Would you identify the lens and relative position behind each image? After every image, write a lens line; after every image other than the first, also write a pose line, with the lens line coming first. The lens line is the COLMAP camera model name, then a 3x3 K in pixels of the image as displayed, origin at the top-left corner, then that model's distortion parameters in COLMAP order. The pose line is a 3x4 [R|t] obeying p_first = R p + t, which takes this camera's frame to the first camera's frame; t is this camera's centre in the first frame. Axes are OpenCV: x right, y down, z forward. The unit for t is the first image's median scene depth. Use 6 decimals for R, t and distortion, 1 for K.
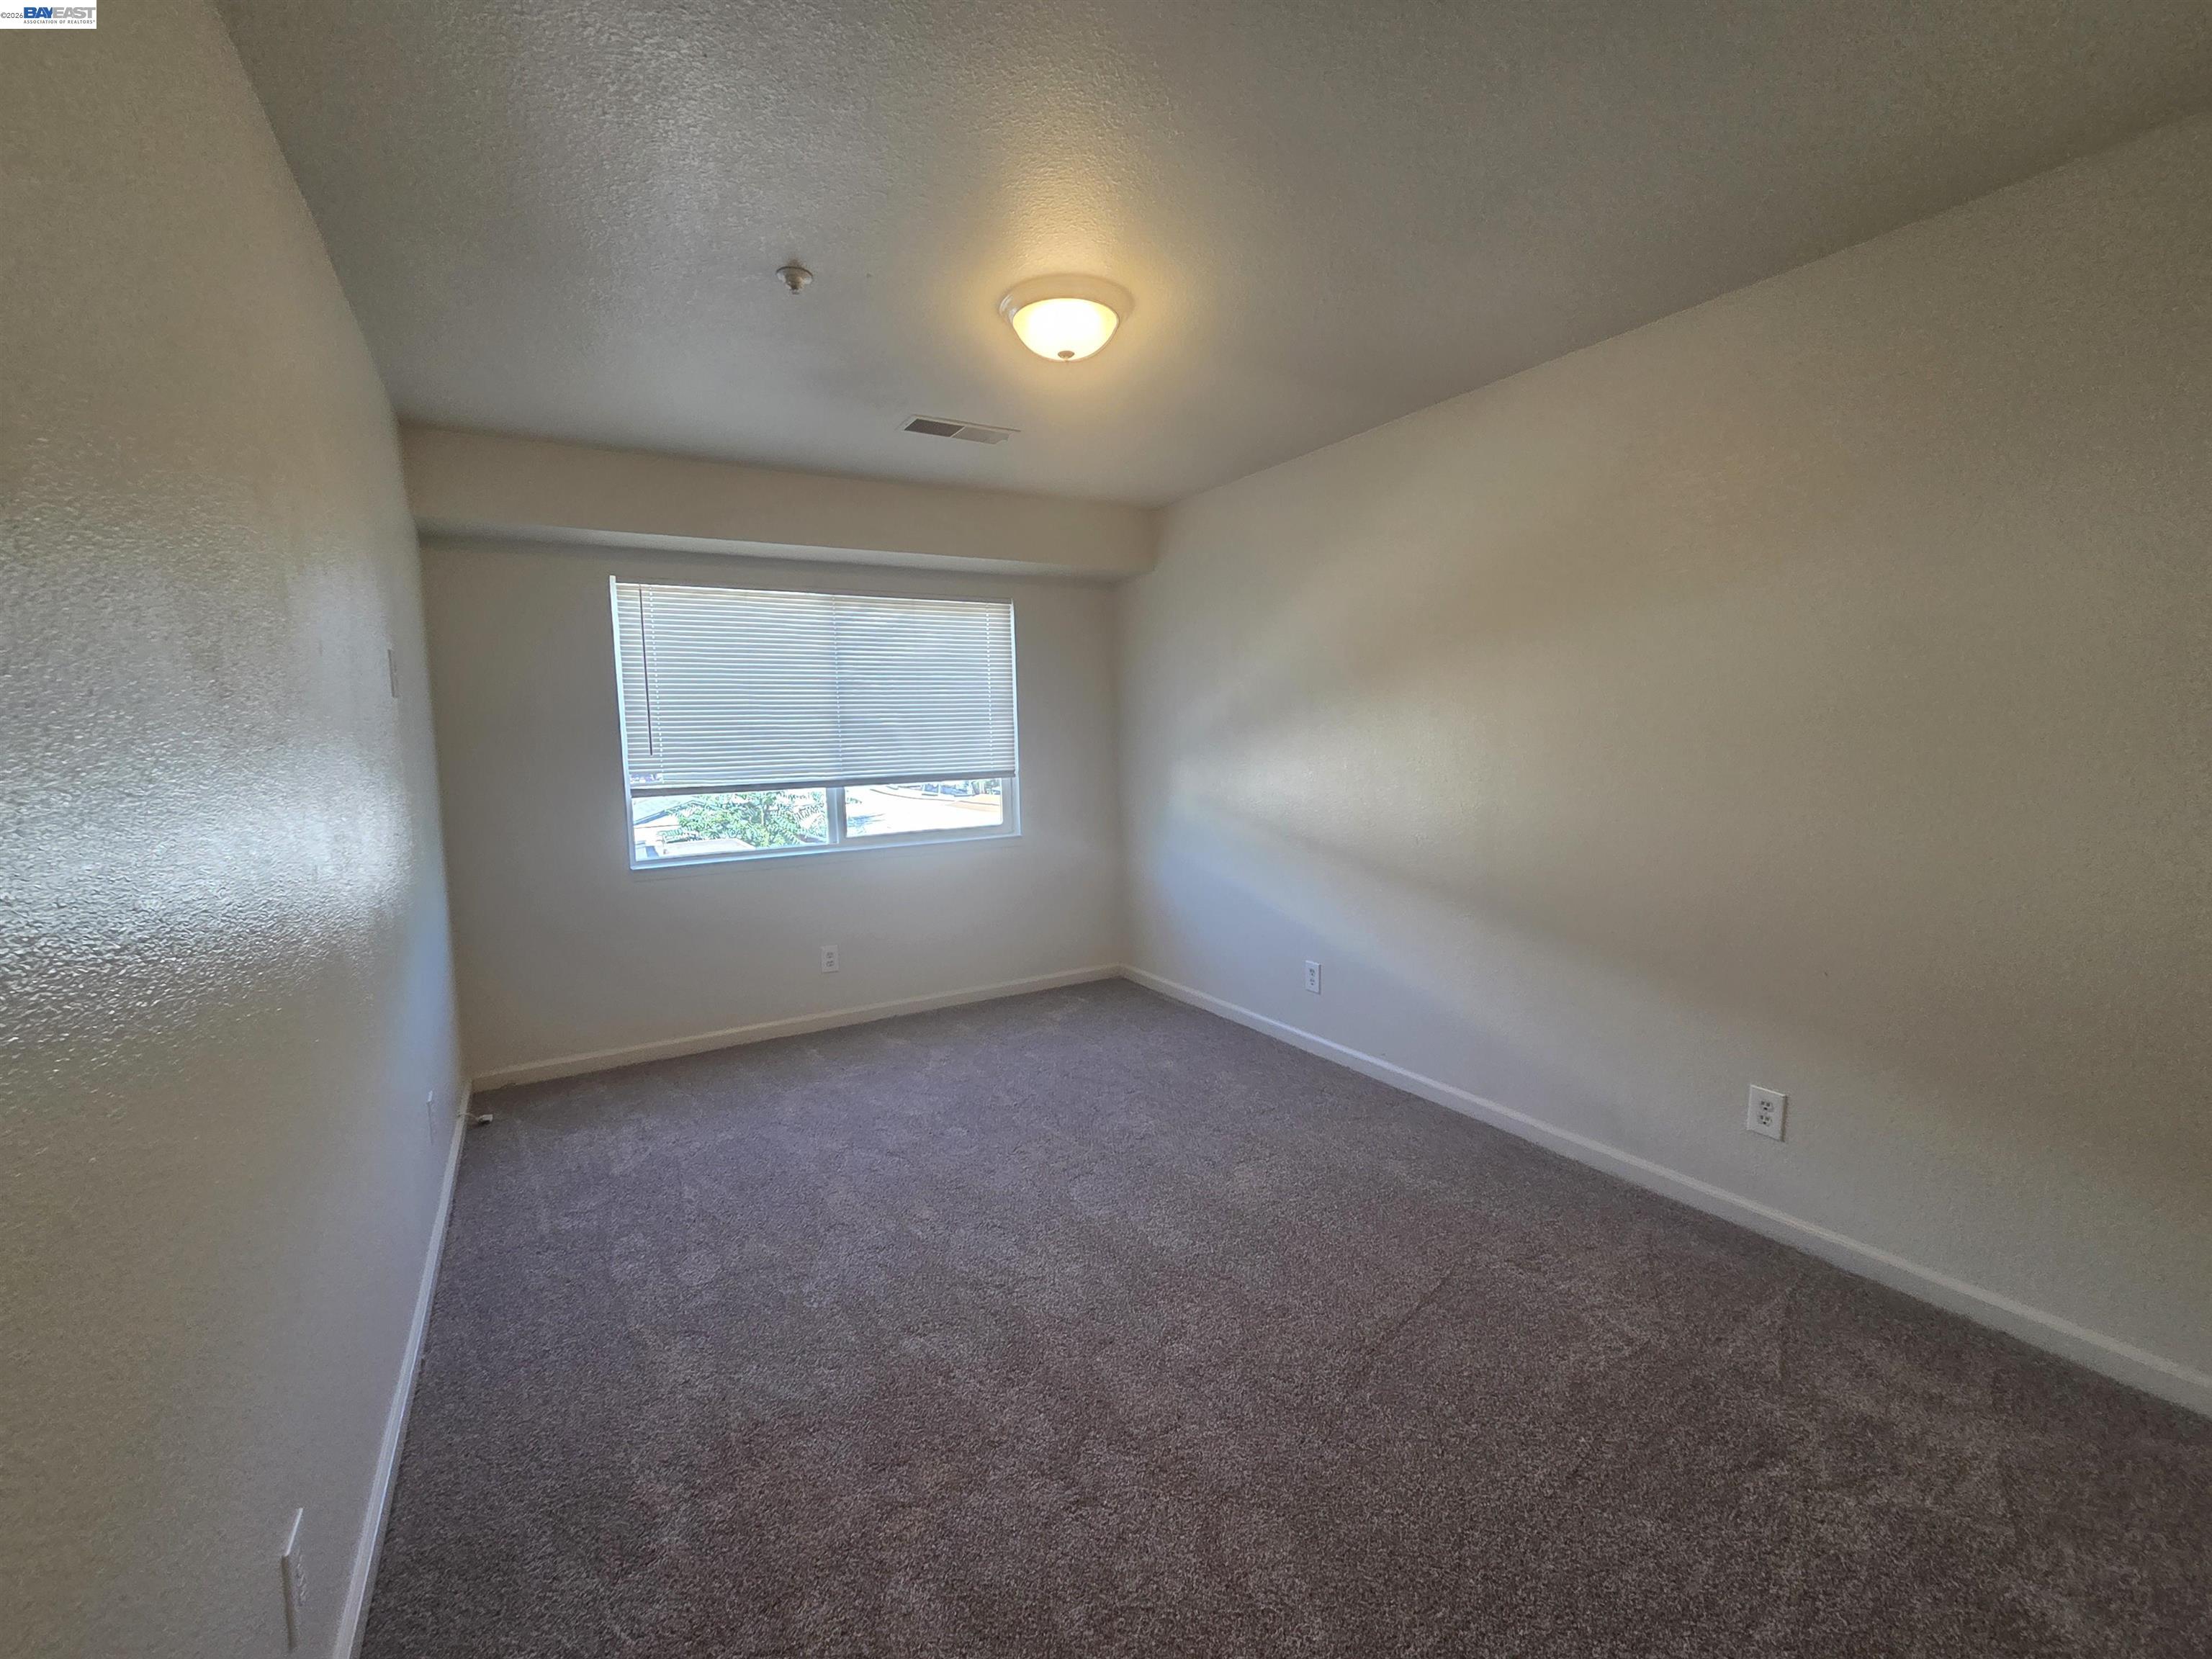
lens RADIAL K [[857.7, 0, 1106.0], [0, 857.7, 829.5], [0, 0, 1]] dist [-0.000034, -0.000069]
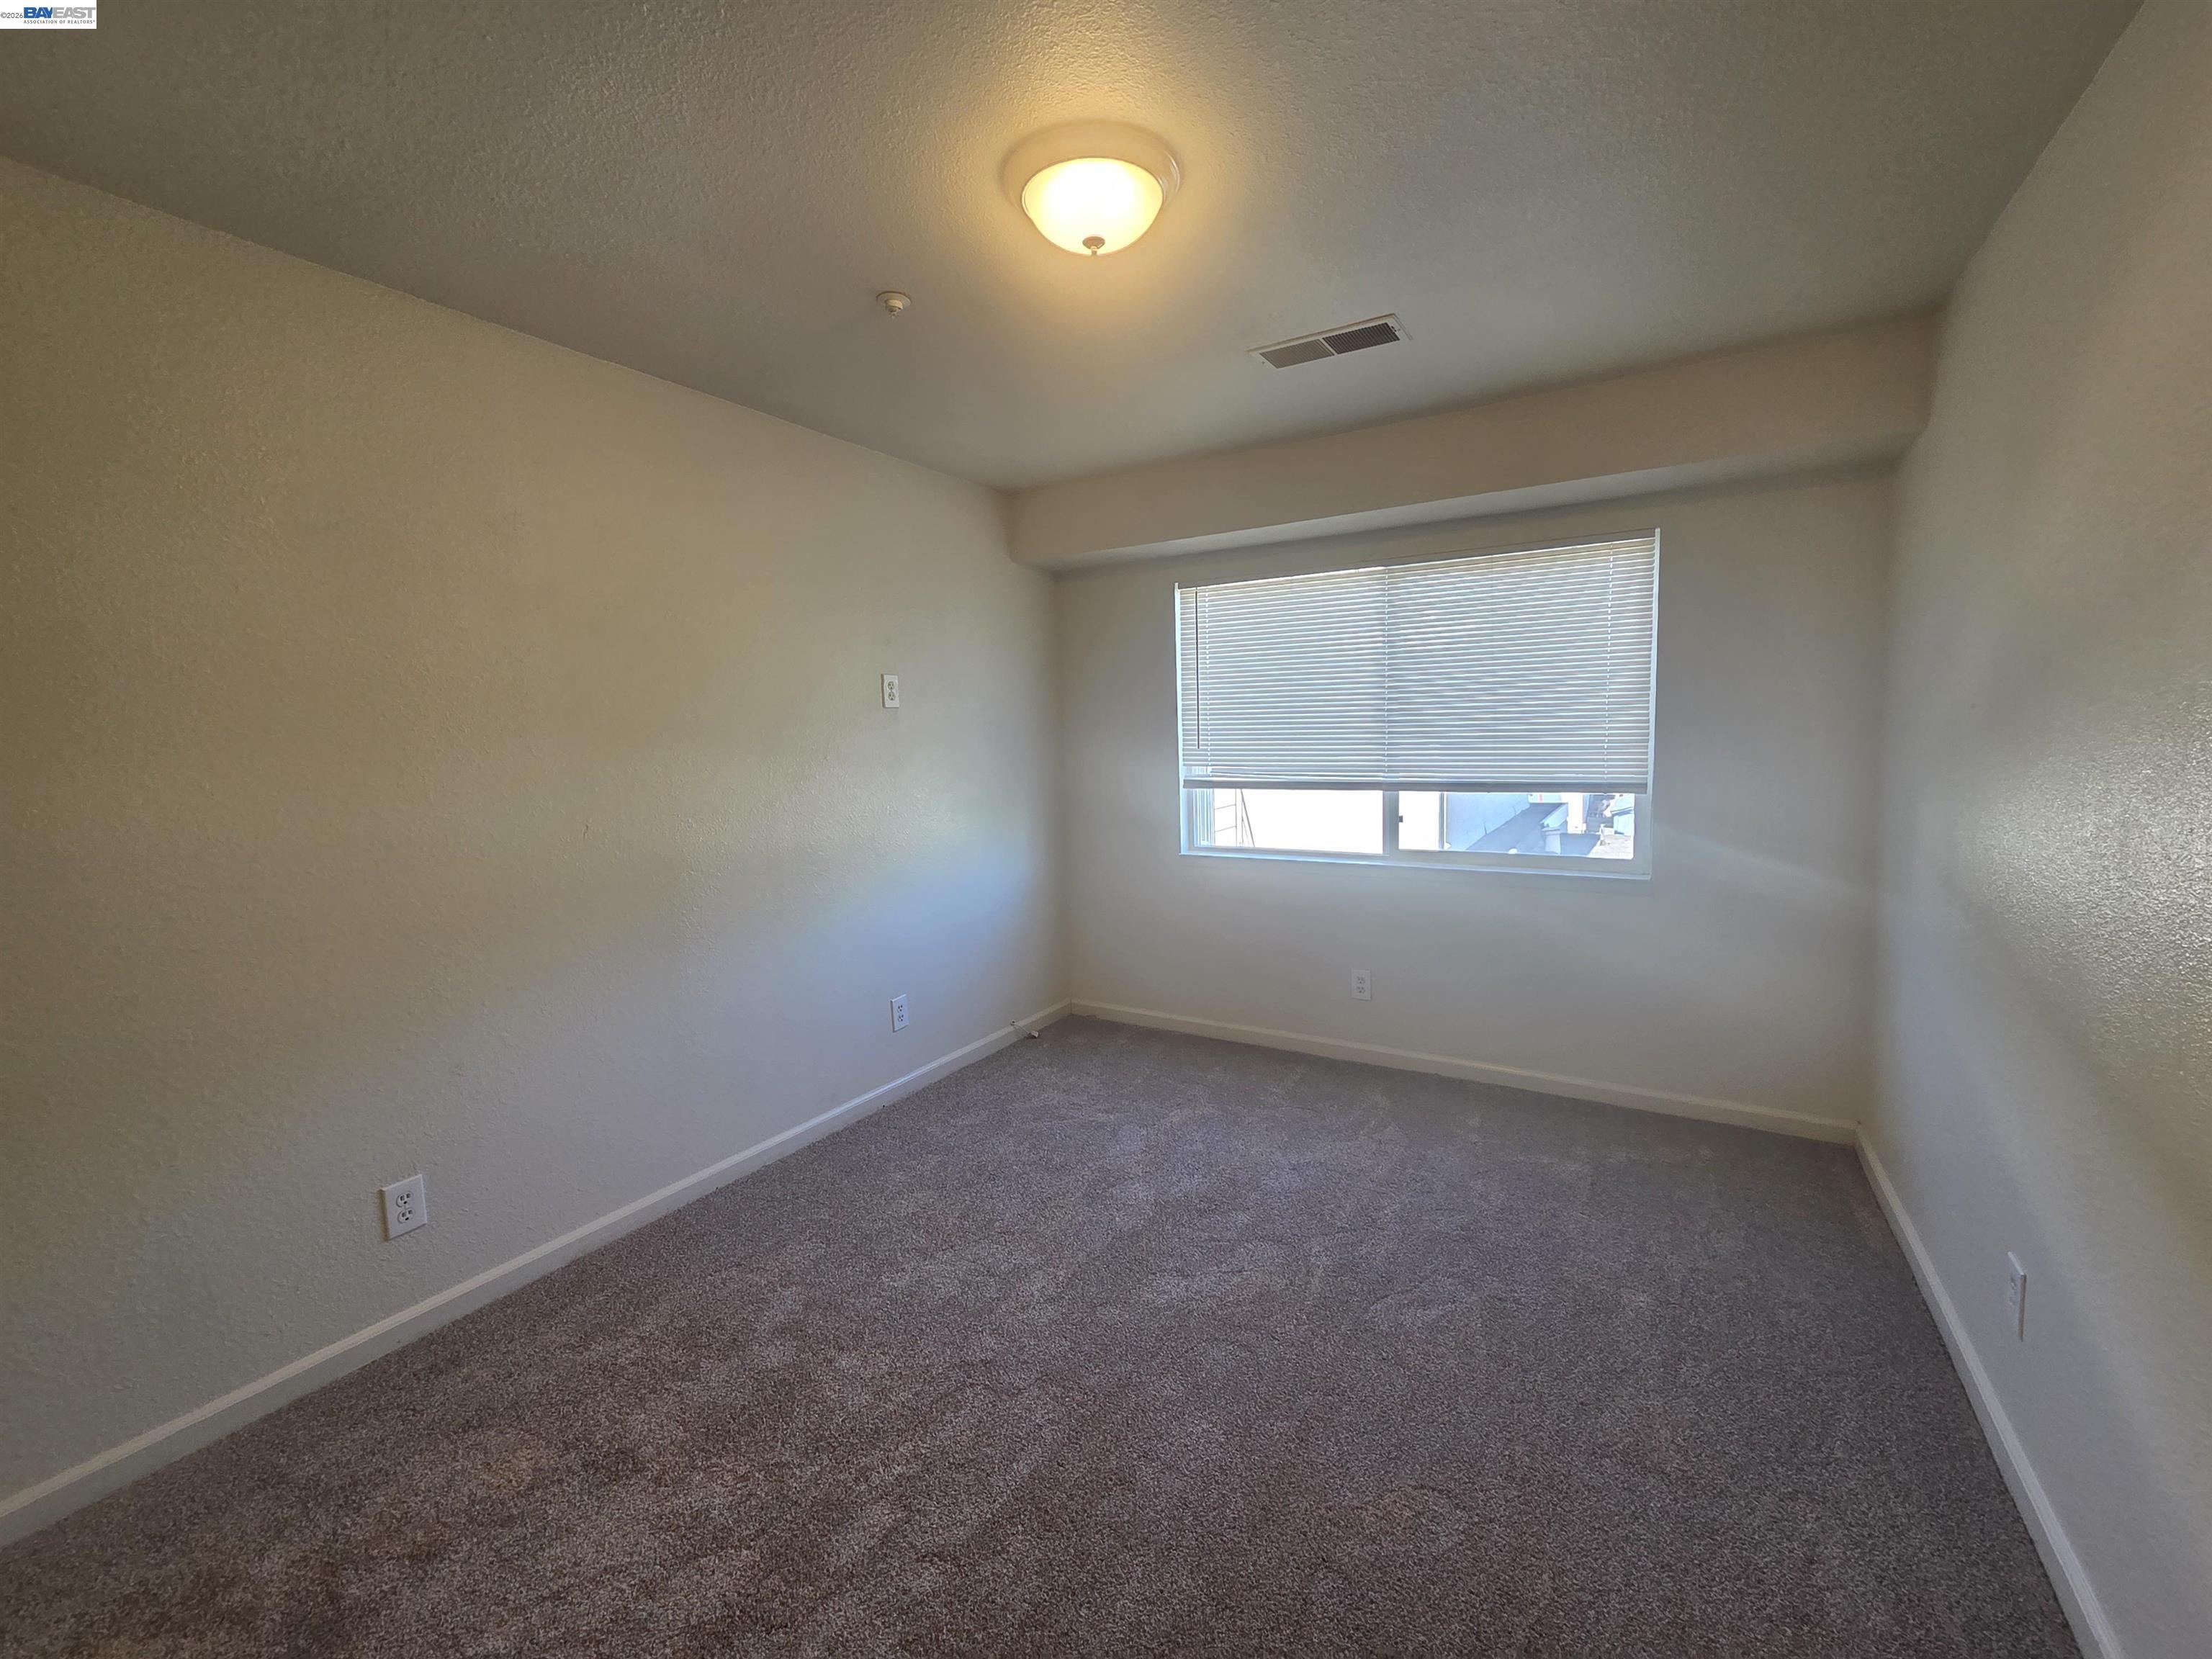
lens RADIAL K [[903.4, 0, 1106.0], [0, 903.4, 829.5], [0, 0, 1]] dist [0.002630, 0.000343]
pose [[0.498045, 0.106119, -0.860633, 0.379215], [-0.089107, 0.993493, 0.070935, -0.057049], [0.862561, 0.041360, 0.504260, 0.347136]]
